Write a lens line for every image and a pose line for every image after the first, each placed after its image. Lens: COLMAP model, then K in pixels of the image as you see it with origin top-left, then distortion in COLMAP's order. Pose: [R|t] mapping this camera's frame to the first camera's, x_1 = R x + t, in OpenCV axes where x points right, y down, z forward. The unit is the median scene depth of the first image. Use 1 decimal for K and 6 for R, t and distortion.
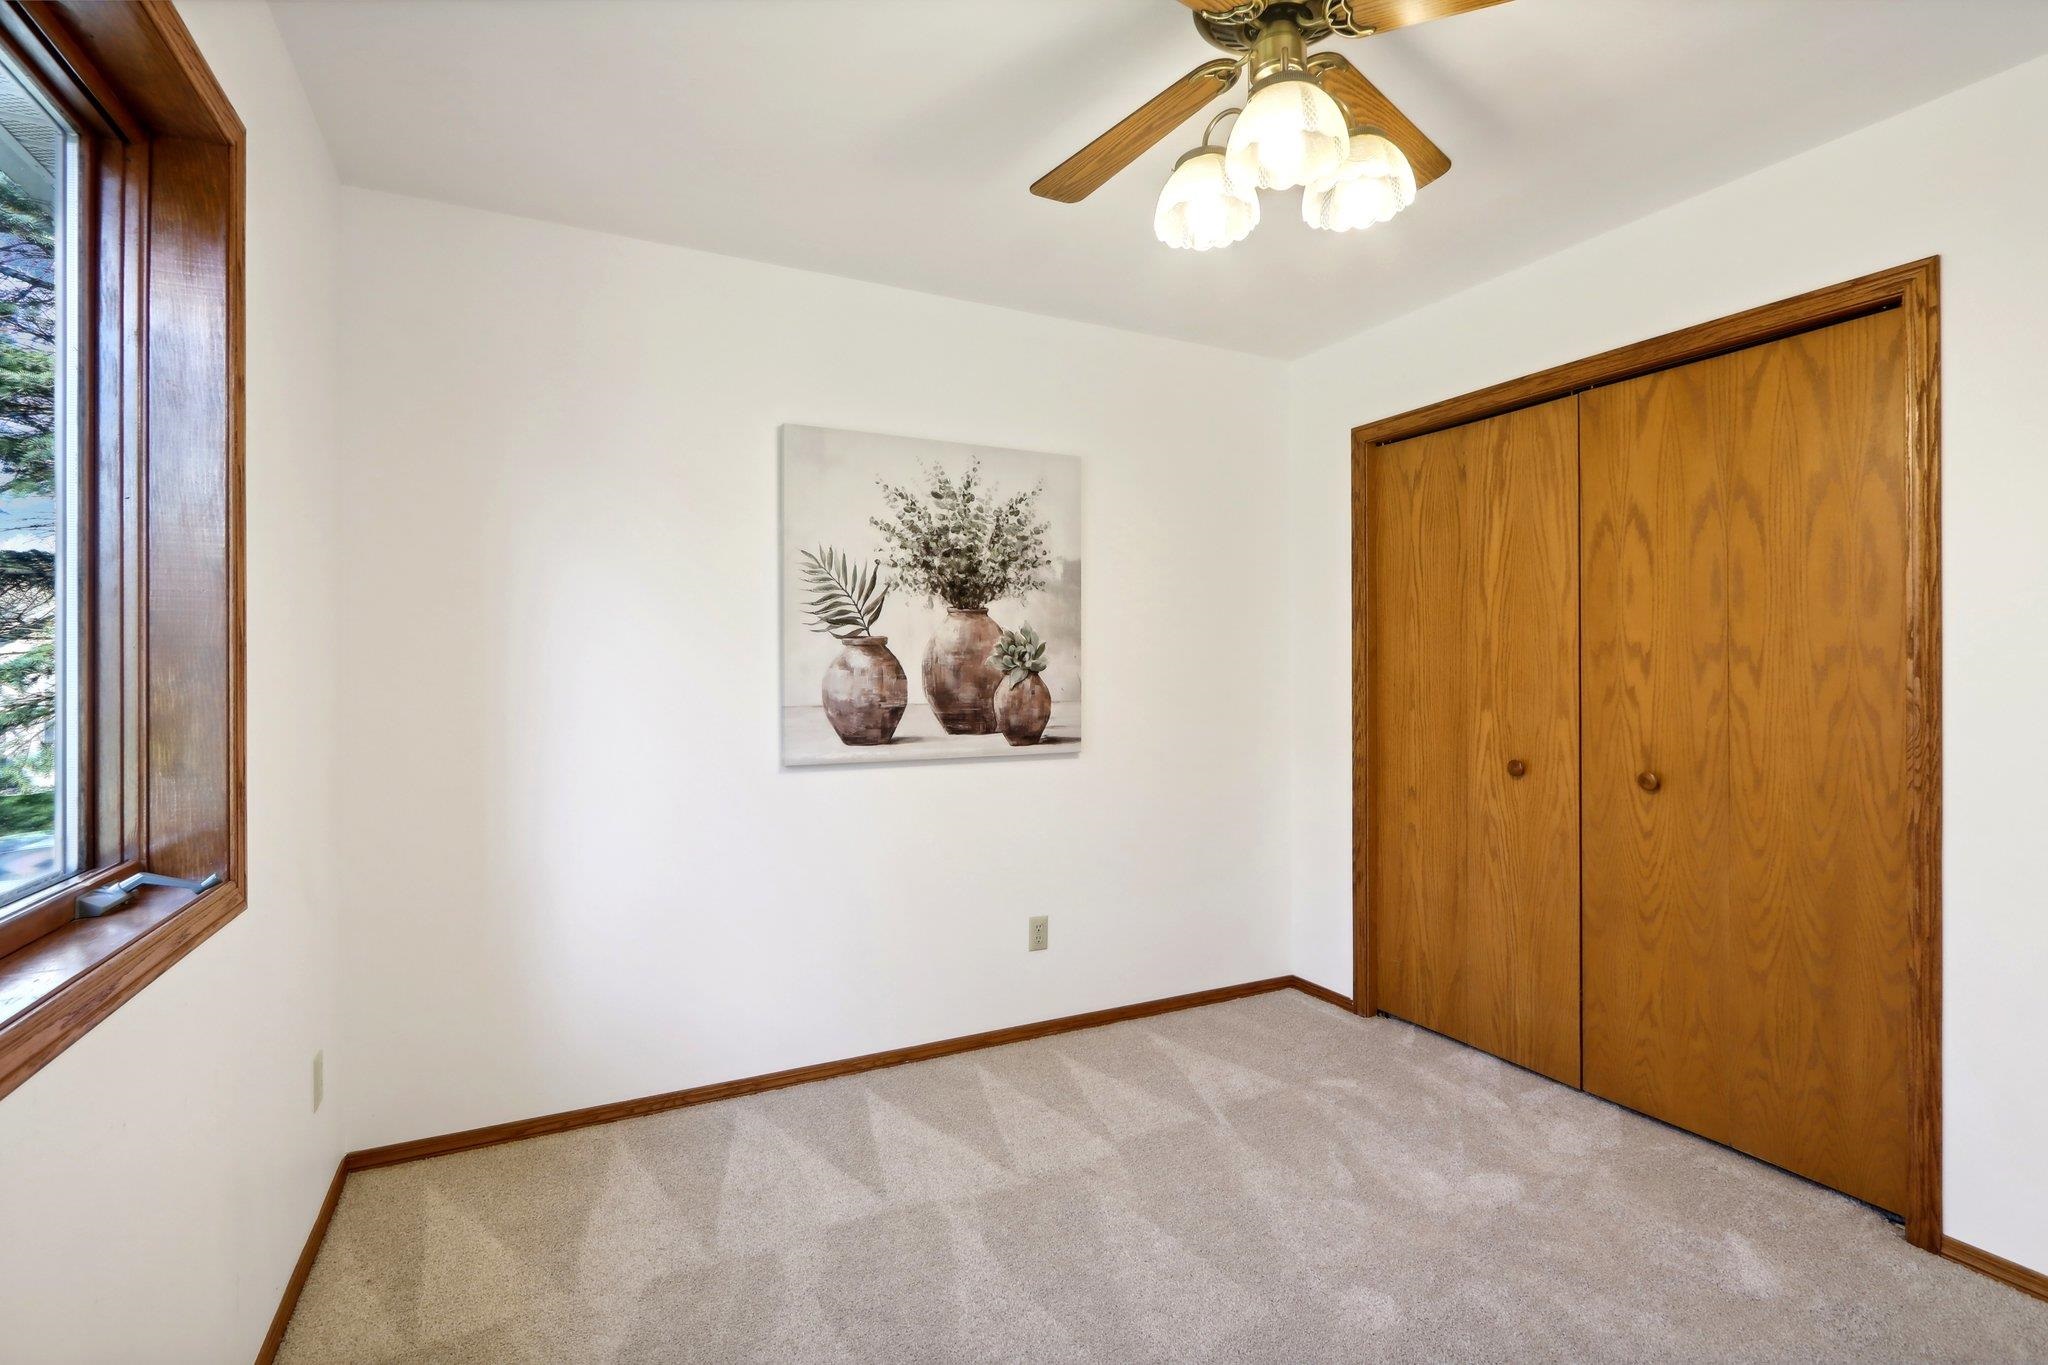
lens RADIAL K [[946.7, 0, 1017.4], [0, 946.7, 681.8], [0, 0, 1]] dist [-0.013883, 0.002710]
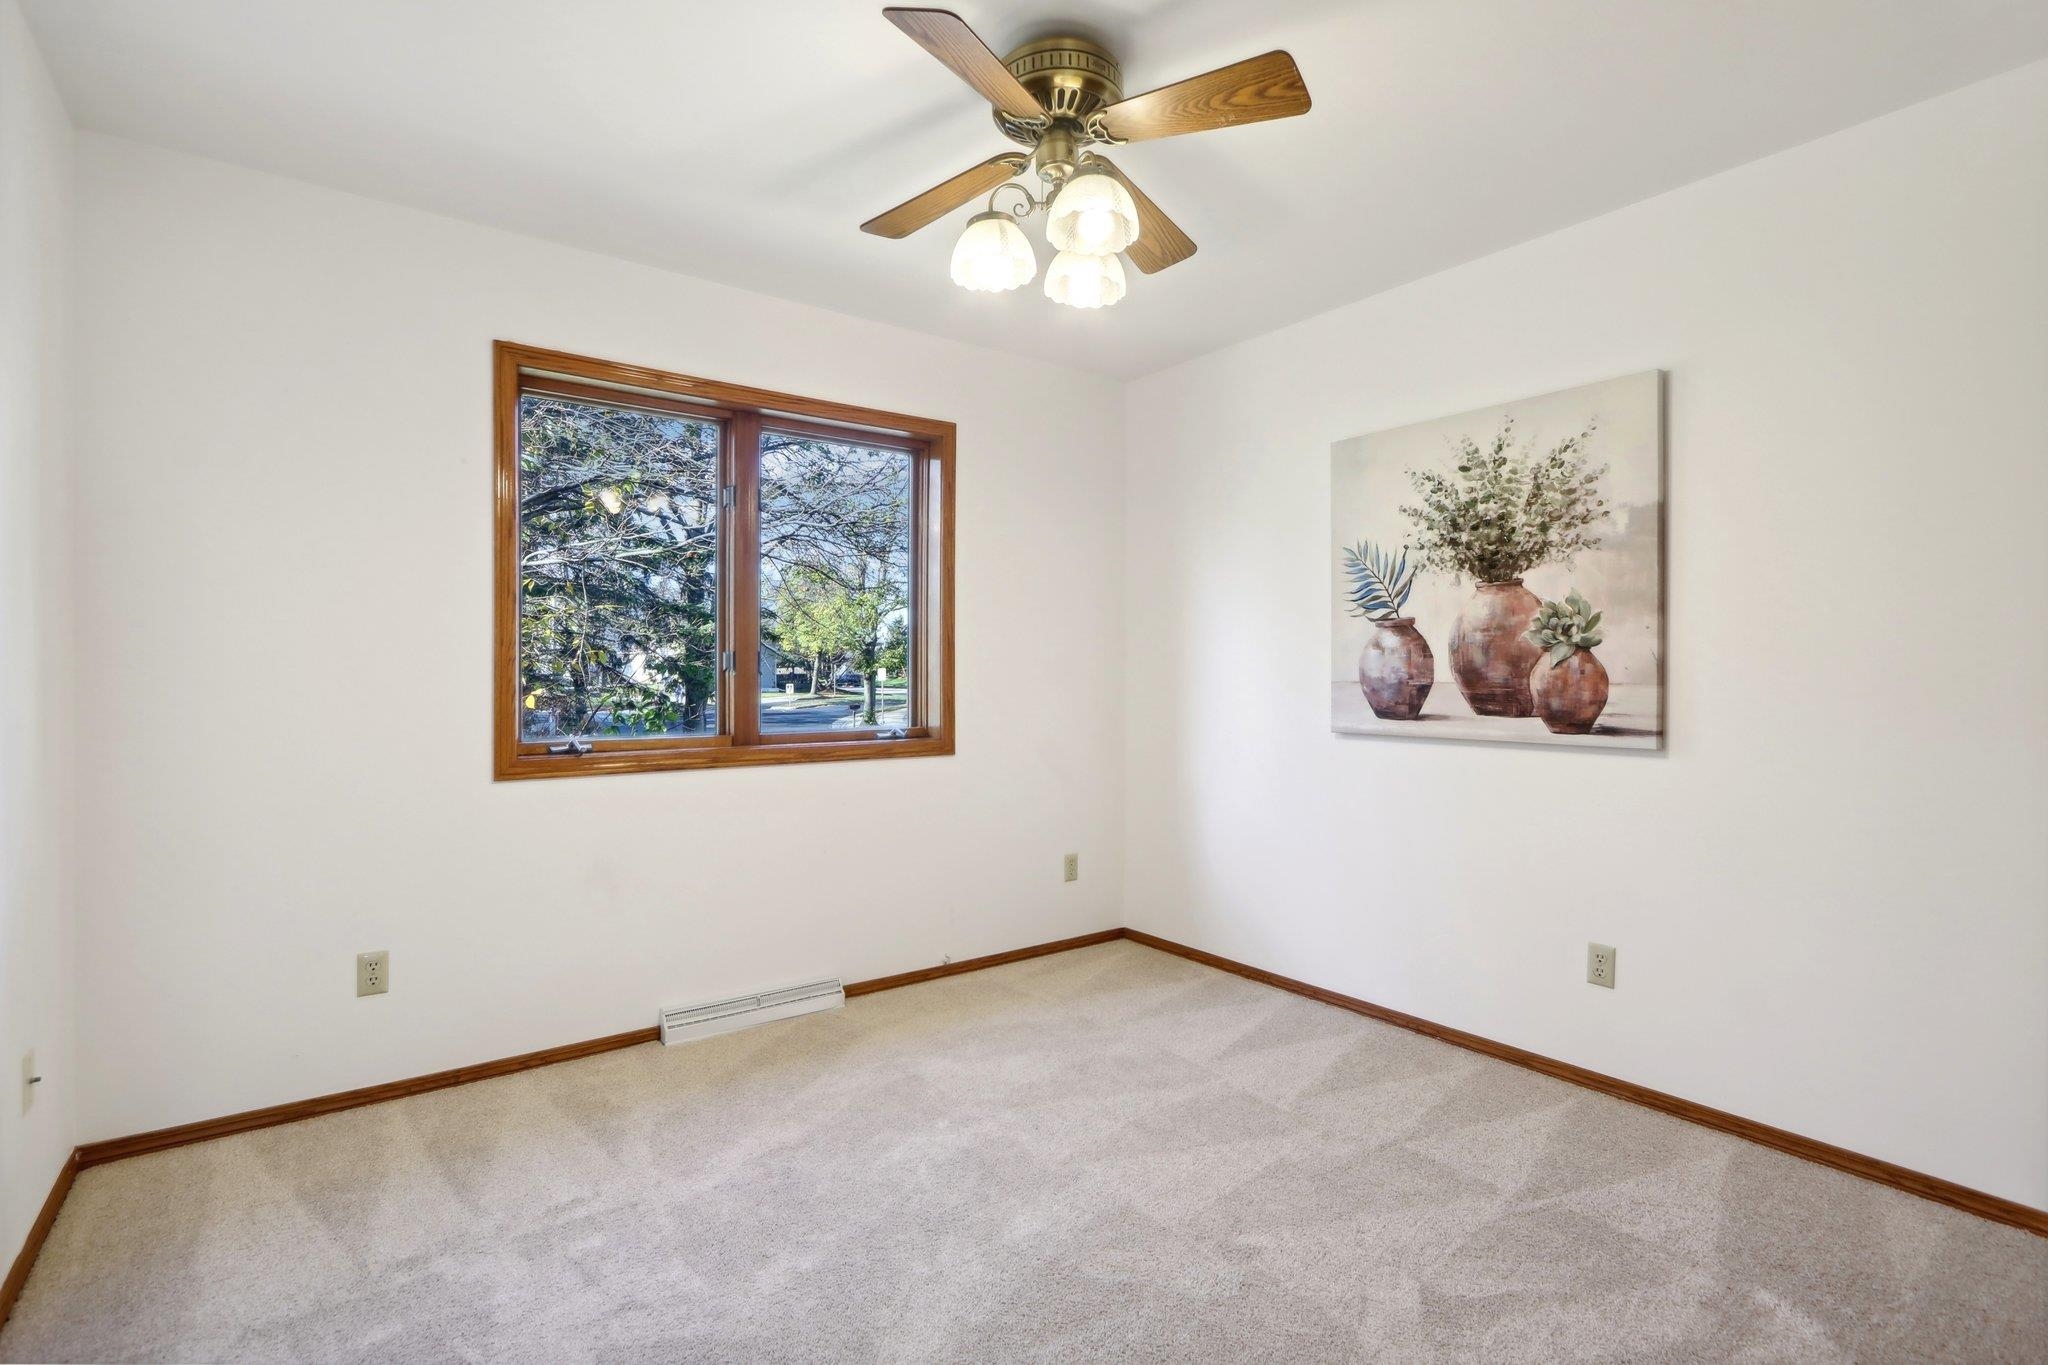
lens RADIAL K [[946.7, 0, 1017.4], [0, 946.7, 681.8], [0, 0, 1]] dist [-0.013883, 0.002710]
pose [[0.175680, 0.009142, -0.984405, 0.794155], [-0.011737, 0.999905, 0.007191, 0.020804], [0.984377, 0.010290, 0.175771, 0.378398]]
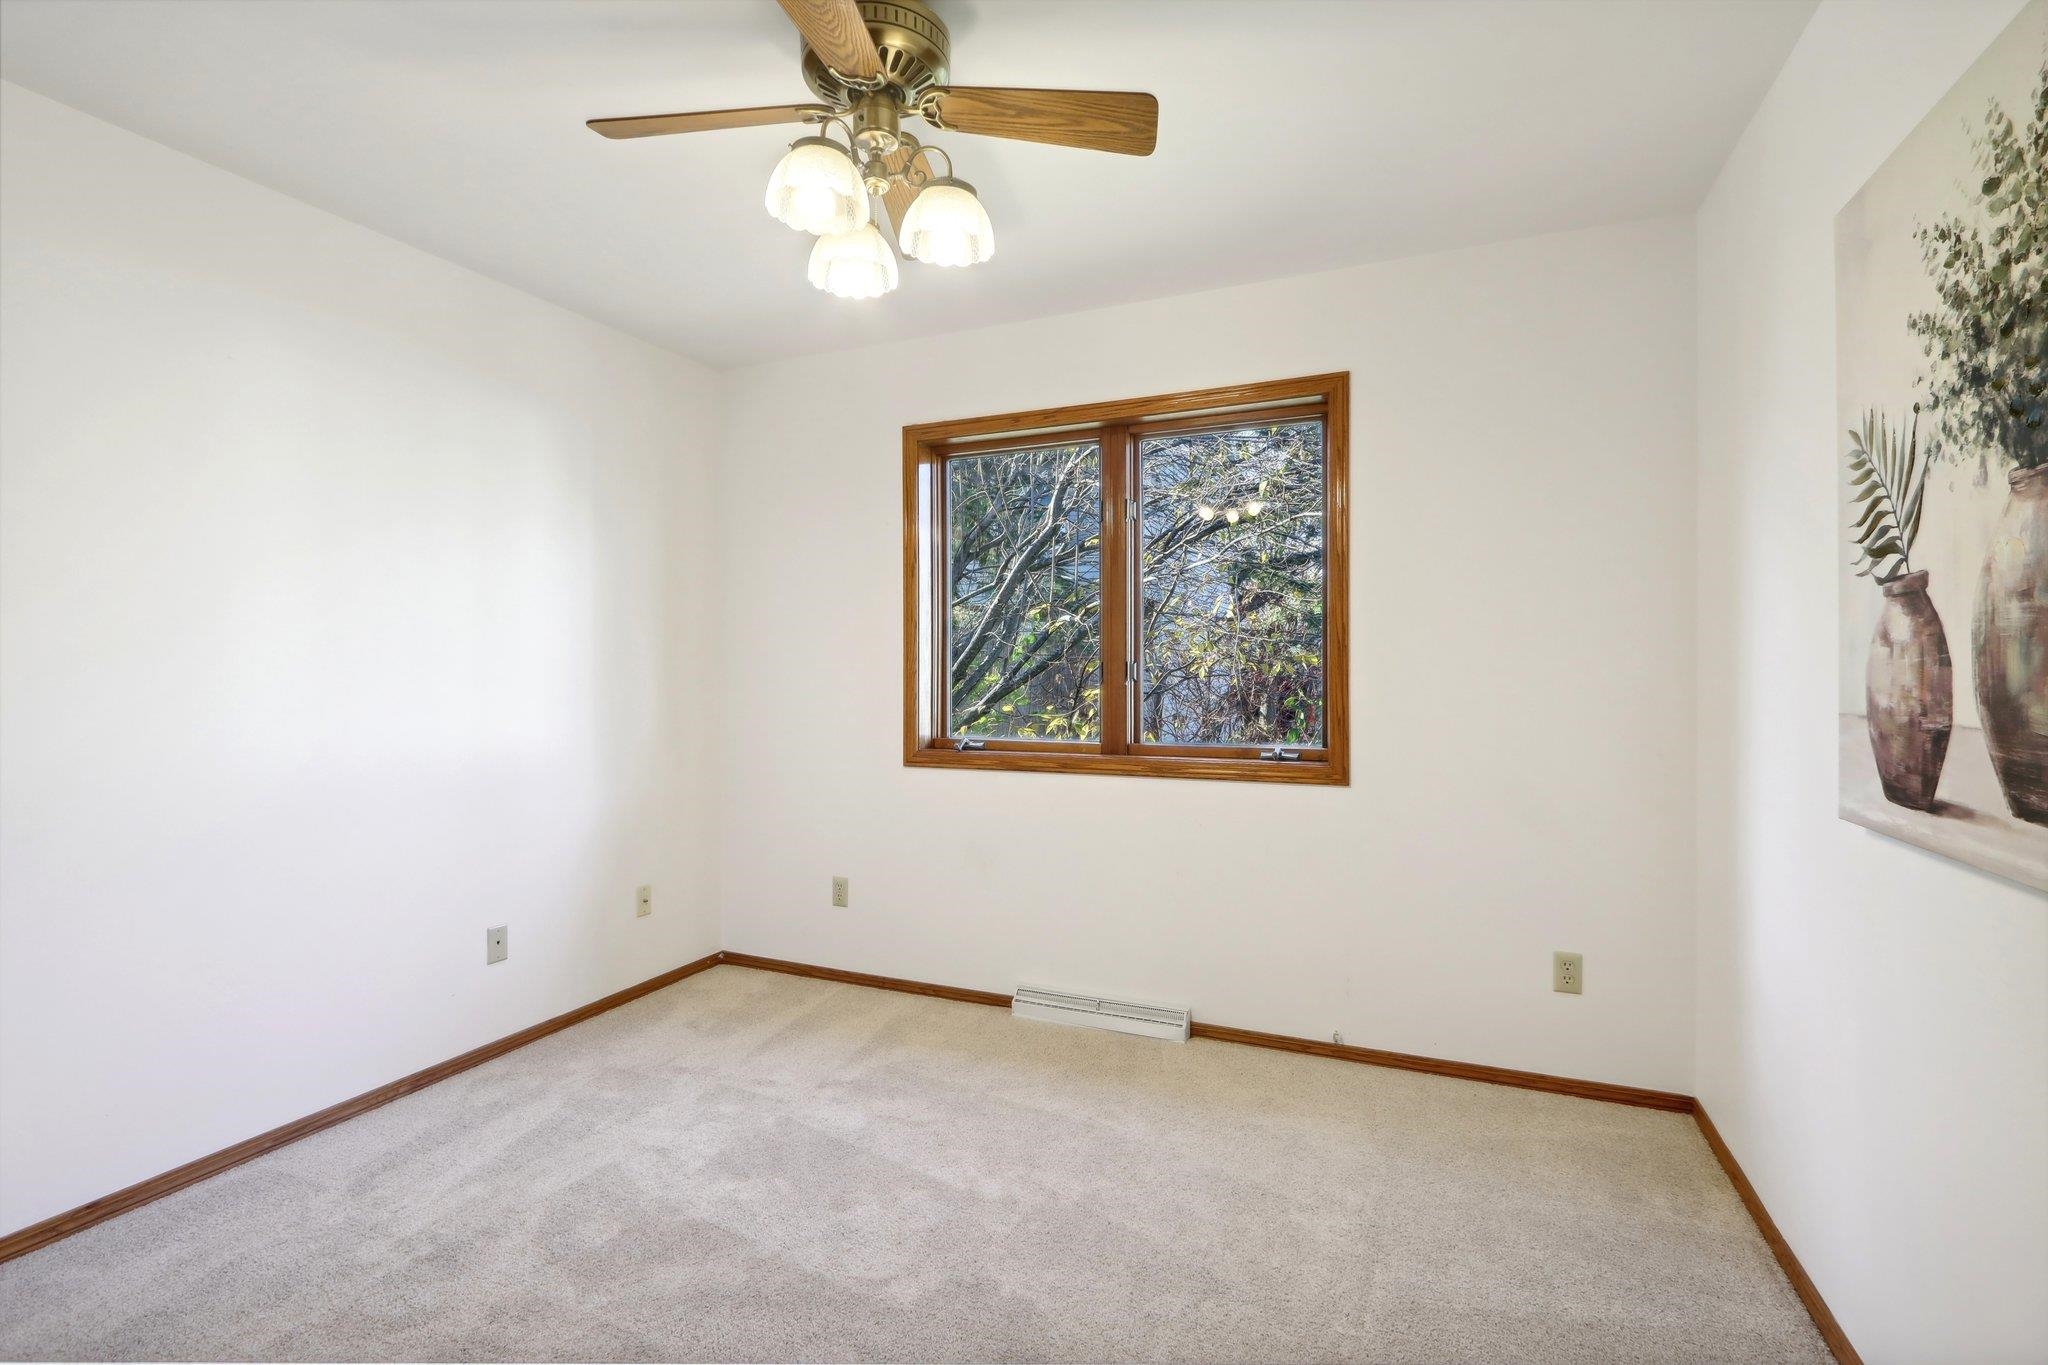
lens RADIAL K [[946.7, 0, 1017.4], [0, 946.7, 681.8], [0, 0, 1]] dist [-0.013883, 0.002710]
pose [[-0.770220, 0.013072, -0.637644, 0.462028], [-0.001739, 0.999743, 0.022595, -0.004356], [0.637775, 0.018512, -0.770000, 1.044678]]
